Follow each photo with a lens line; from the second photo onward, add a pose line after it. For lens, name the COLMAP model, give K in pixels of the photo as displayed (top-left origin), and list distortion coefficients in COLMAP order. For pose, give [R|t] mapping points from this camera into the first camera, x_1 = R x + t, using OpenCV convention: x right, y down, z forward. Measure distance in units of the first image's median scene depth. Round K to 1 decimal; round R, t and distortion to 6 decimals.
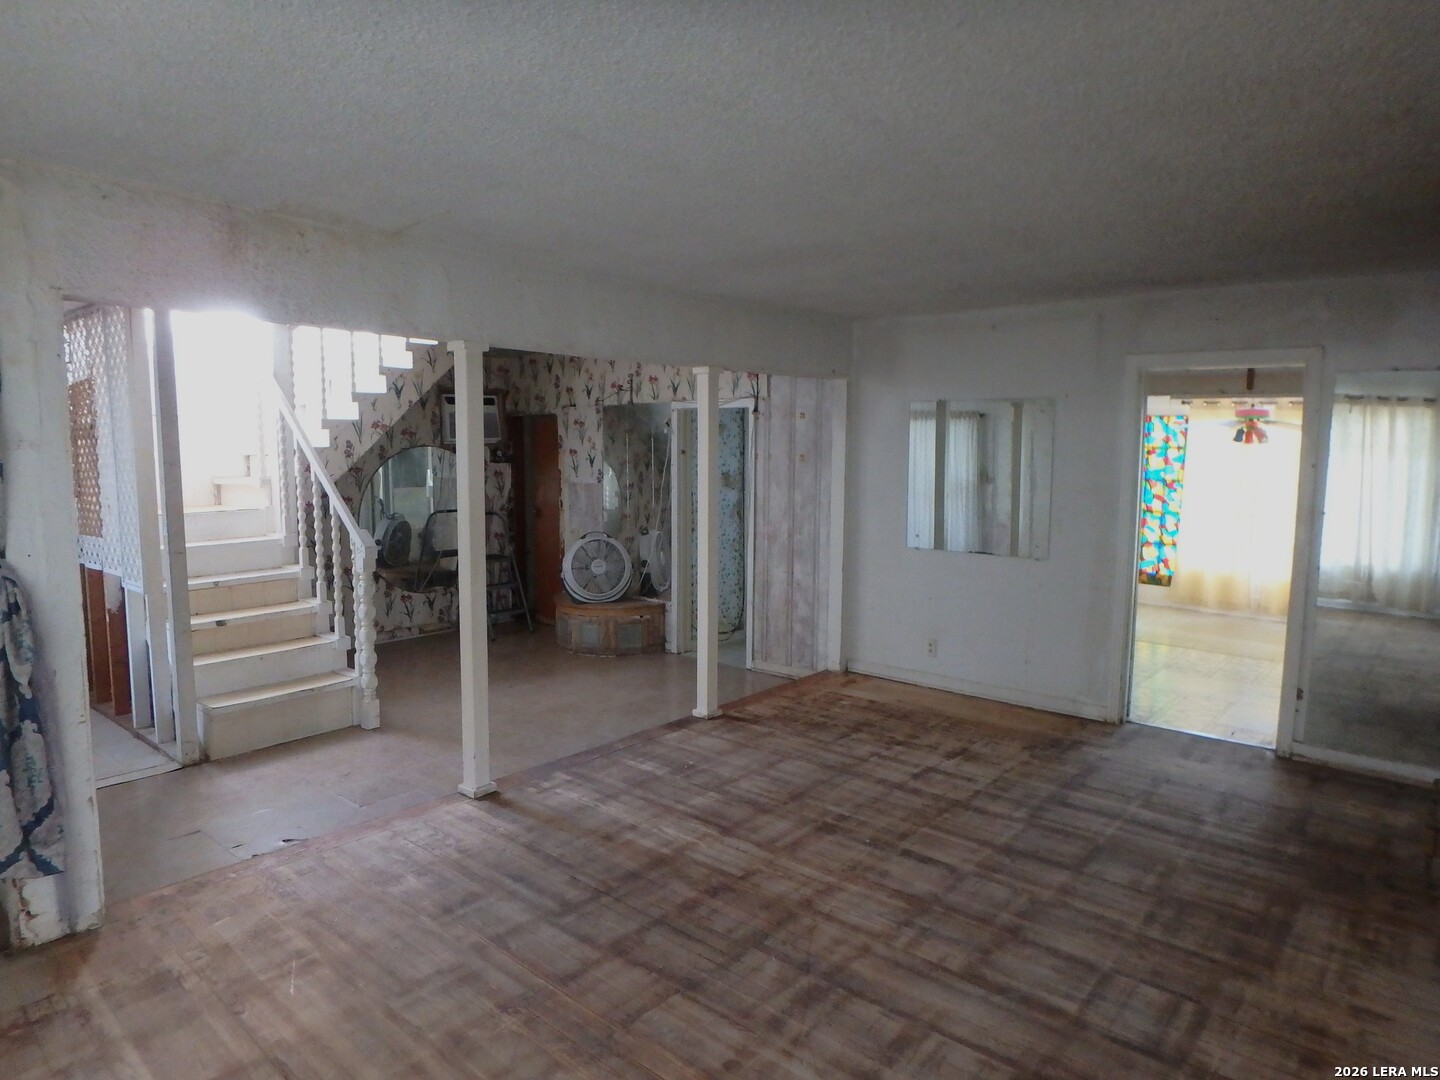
lens RADIAL K [[913.2, 0, 720.0], [0, 913.2, 540.0], [0, 0, 1]] dist [-0.028173, 0.001877]
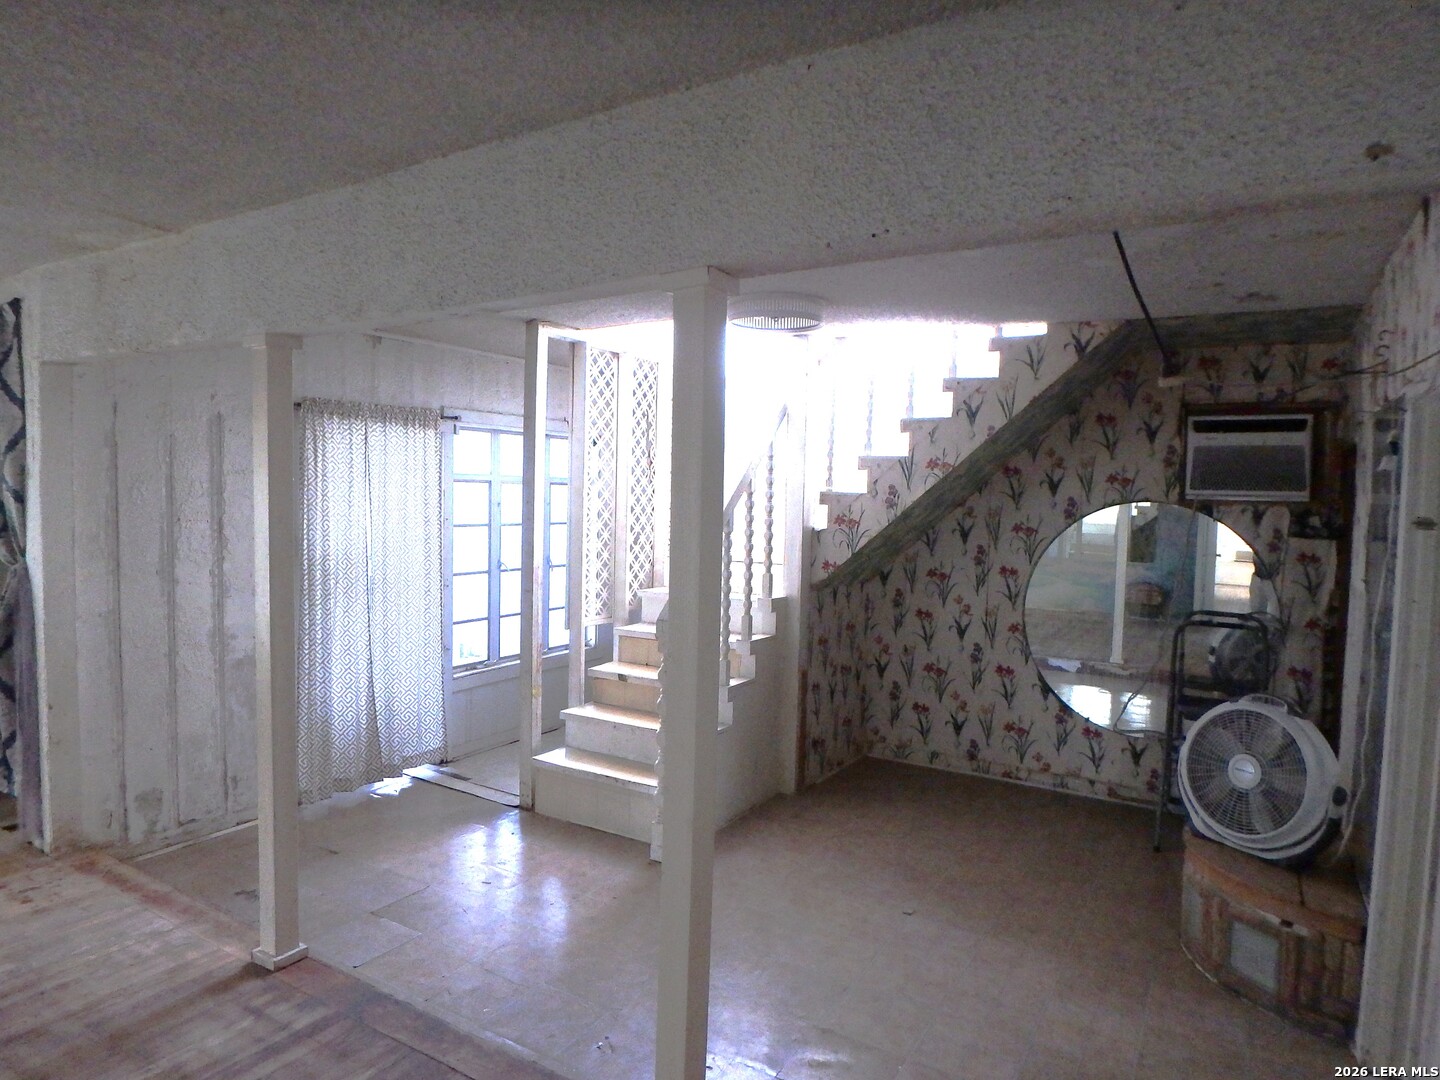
lens RADIAL K [[913.2, 0, 720.0], [0, 913.2, 540.0], [0, 0, 1]] dist [-0.028173, 0.001877]
pose [[0.157584, 0.060897, -0.985626, 0.284995], [-0.133371, 0.990264, 0.039860, -0.074764], [0.978458, 0.125173, 0.164172, 0.731748]]
